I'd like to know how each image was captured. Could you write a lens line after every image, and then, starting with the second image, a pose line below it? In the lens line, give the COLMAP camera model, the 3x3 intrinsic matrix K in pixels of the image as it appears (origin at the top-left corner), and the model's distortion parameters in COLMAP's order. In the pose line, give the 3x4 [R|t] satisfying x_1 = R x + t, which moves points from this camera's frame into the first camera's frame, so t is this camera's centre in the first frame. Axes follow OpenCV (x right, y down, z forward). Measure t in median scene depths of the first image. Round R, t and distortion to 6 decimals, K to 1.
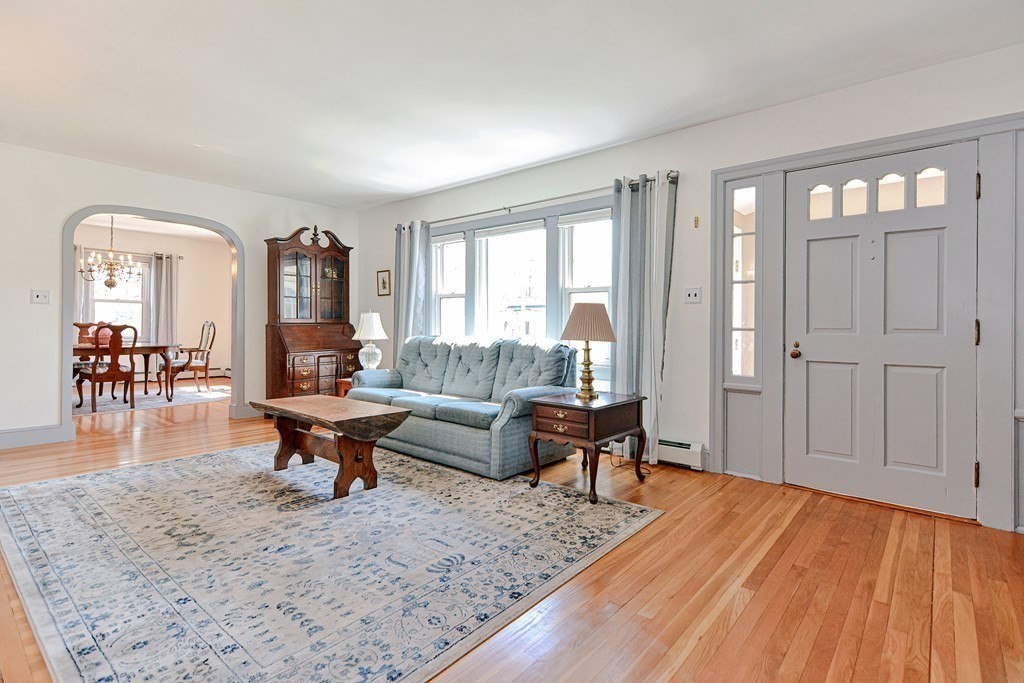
lens RADIAL K [[499.2, 0, 510.2], [0, 499.2, 324.8], [0, 0, 1]] dist [0.011091, -0.004552]
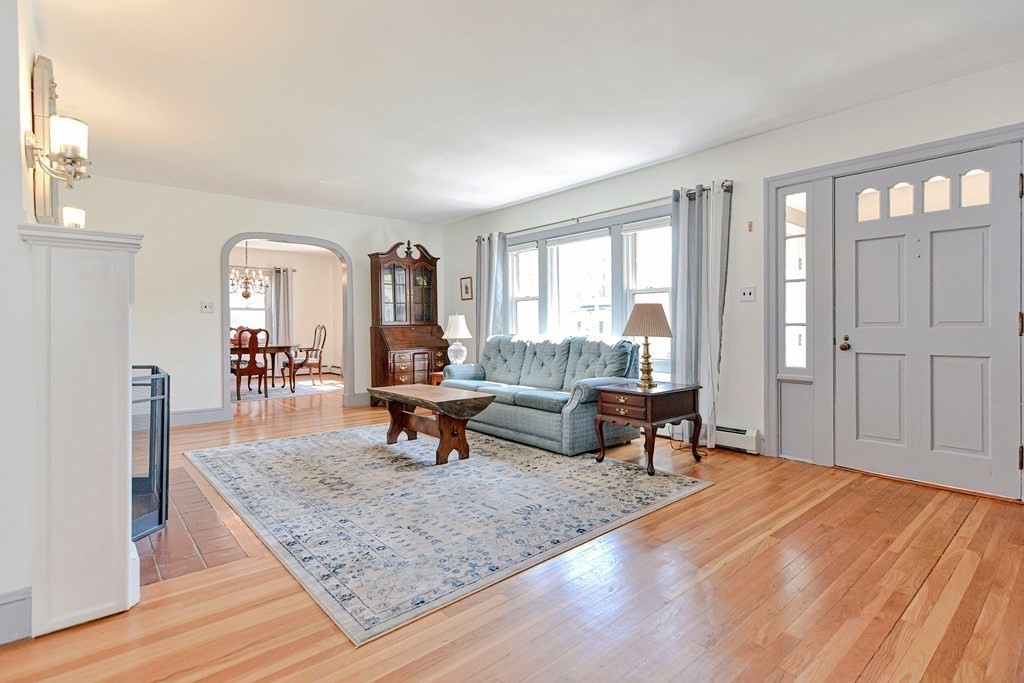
lens RADIAL K [[499.2, 0, 503.8], [0, 499.2, 331.2], [0, 0, 1]] dist [0.011091, -0.004552]
pose [[0.987071, -0.012682, -0.159778, 0.014329], [0.014638, 0.999832, 0.011070, 0.002087], [0.159611, -0.013266, 0.987091, -0.162088]]
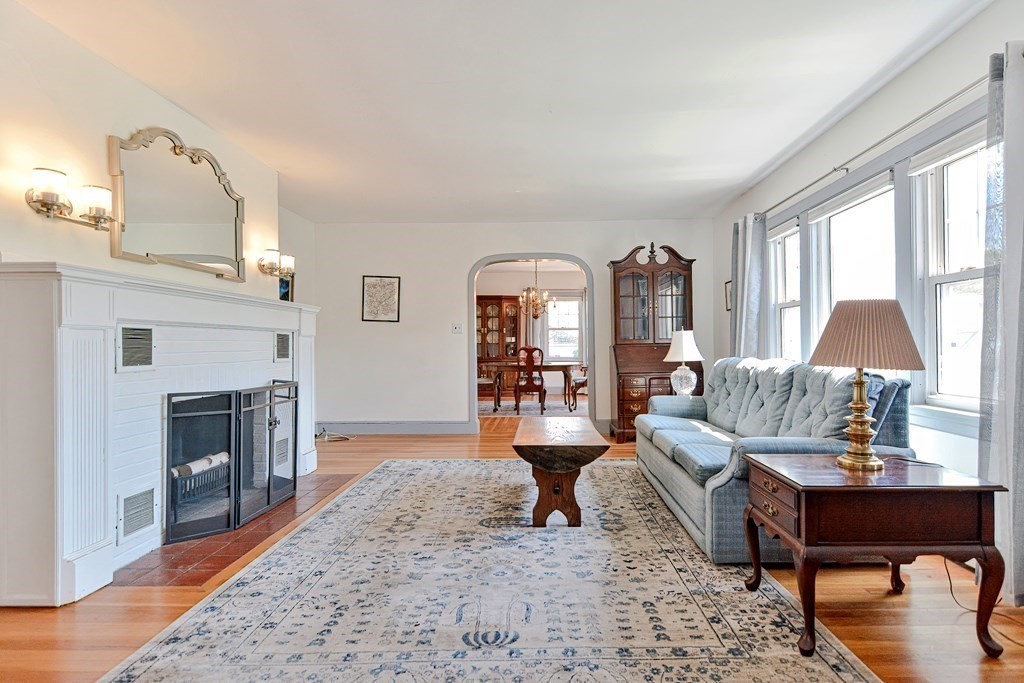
lens RADIAL K [[499.2, 0, 543.4], [0, 499.2, 355.4], [0, 0, 1]] dist [0.011091, -0.004552]
pose [[0.646022, 0.000715, -0.763318, 0.324030], [0.014390, 0.999810, 0.013116, 0.005427], [0.763183, -0.019458, 0.645890, 0.327420]]
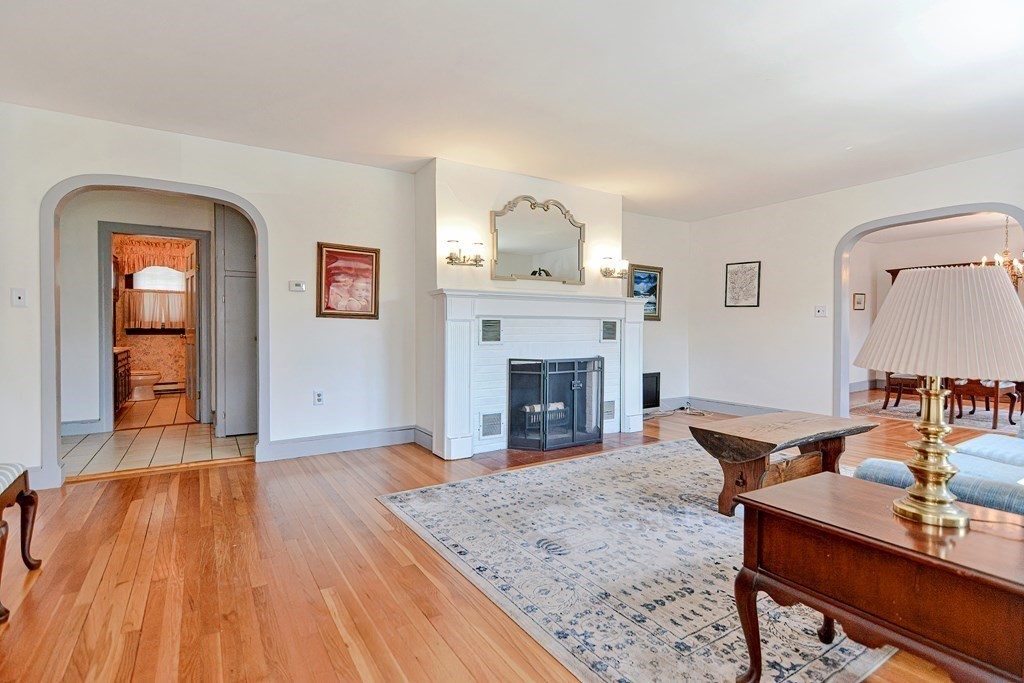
lens RADIAL K [[499.2, 0, 516.1], [0, 499.2, 345.8], [0, 0, 1]] dist [0.011091, -0.004552]
pose [[-0.294662, 0.019806, -0.955396, 0.558189], [-0.002538, 0.999765, 0.021509, 0.005324], [0.955598, 0.008763, -0.294542, 0.738626]]
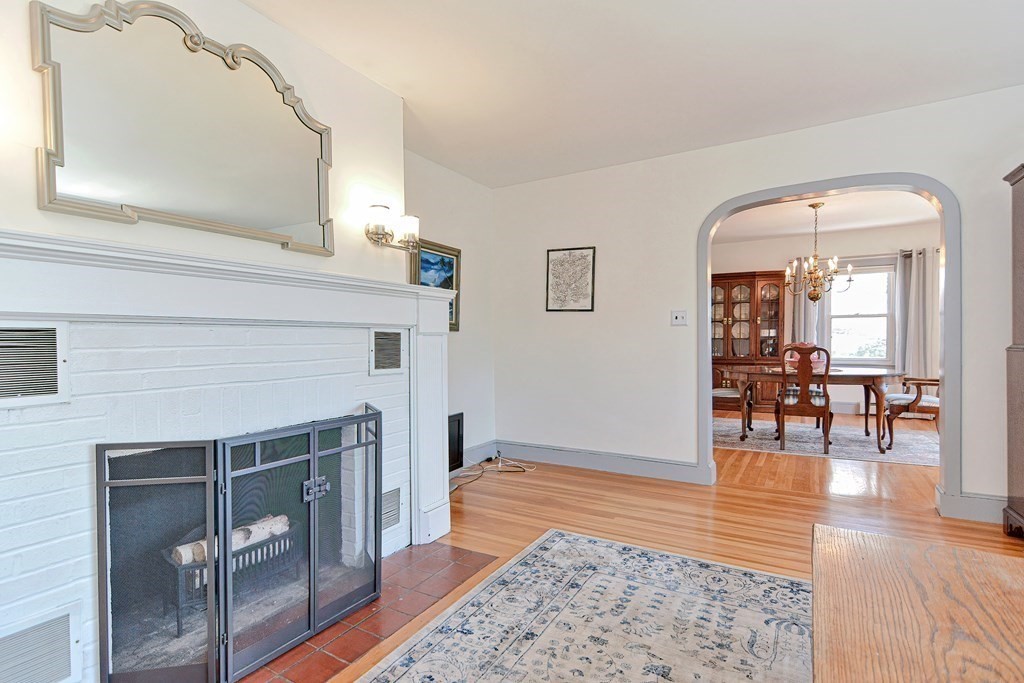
lens RADIAL K [[499.2, 0, 510.6], [0, 499.2, 348.3], [0, 0, 1]] dist [0.011091, -0.004552]
pose [[0.167577, 0.003919, -0.985851, -0.112974], [0.012679, 0.999901, 0.006130, -0.012375], [0.985777, -0.013527, 0.167511, 0.632938]]
